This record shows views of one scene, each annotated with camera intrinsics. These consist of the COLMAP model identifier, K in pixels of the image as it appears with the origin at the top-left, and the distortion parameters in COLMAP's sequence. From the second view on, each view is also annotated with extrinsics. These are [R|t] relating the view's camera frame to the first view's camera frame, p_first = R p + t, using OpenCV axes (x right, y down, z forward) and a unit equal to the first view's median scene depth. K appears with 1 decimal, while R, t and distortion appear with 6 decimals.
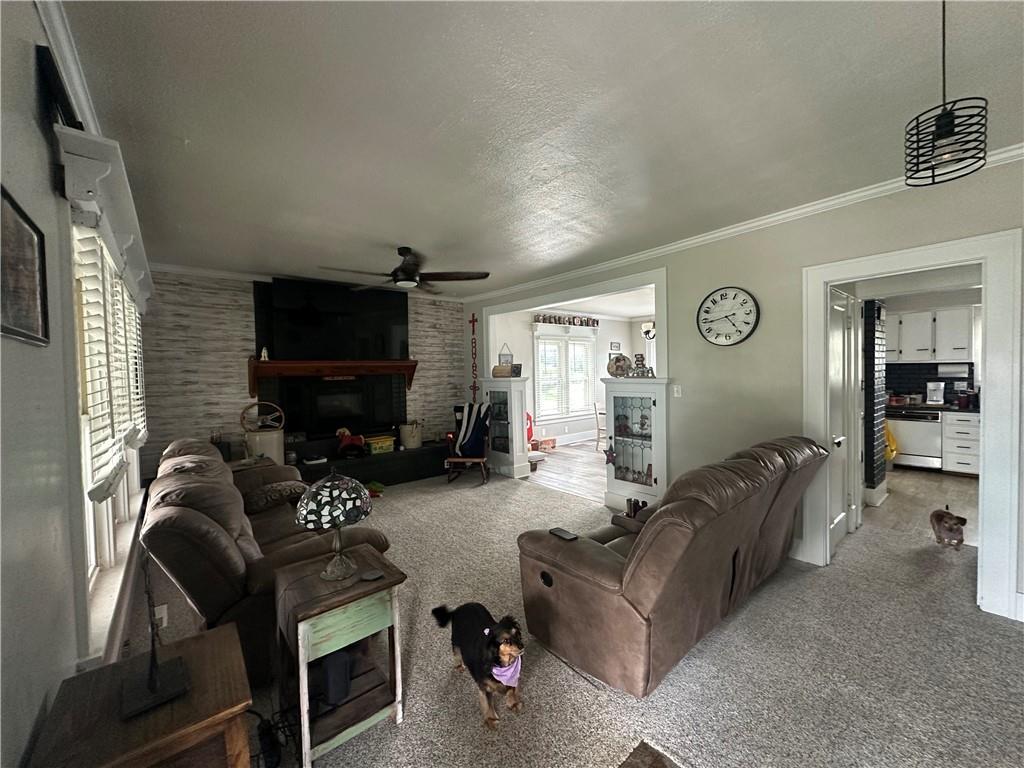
lens RADIAL K [[408.6, 0, 509.1], [0, 408.6, 381.8], [0, 0, 1]] dist [0.000216, -0.000182]
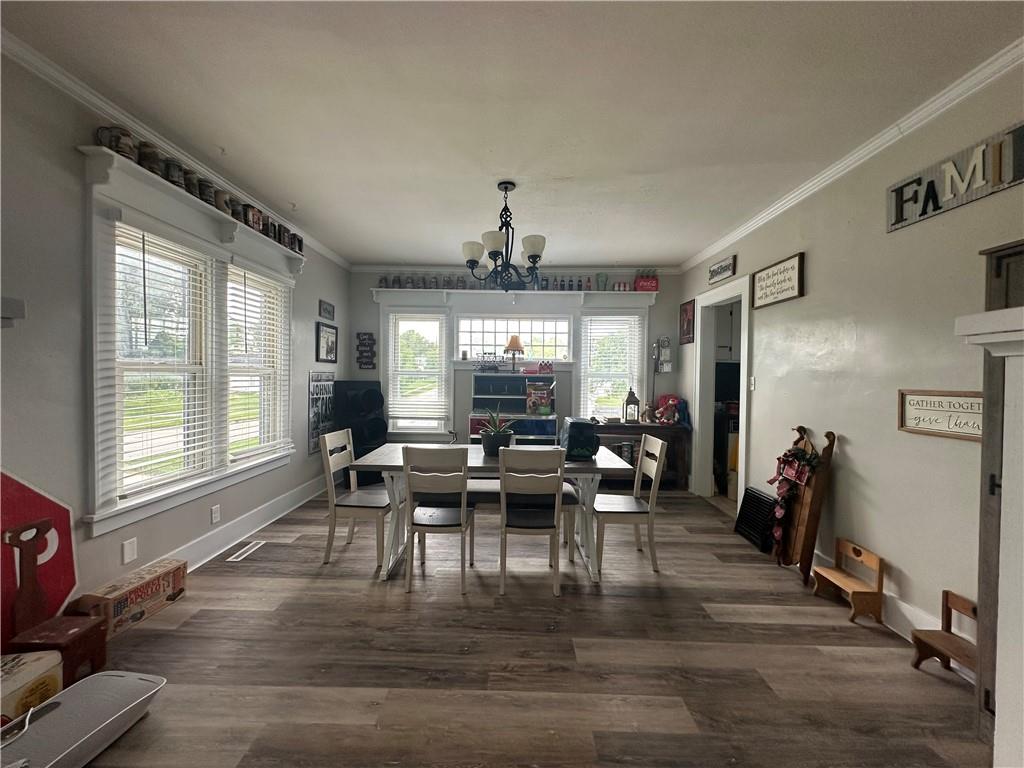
lens RADIAL K [[408.6, 0, 509.1], [0, 408.6, 381.8], [0, 0, 1]] dist [0.000216, -0.000182]
pose [[0.653770, 0.018591, 0.756465, 0.037019], [-0.004133, 0.999771, -0.020999, 0.009612], [-0.756682, 0.010602, 0.653697, 0.578293]]
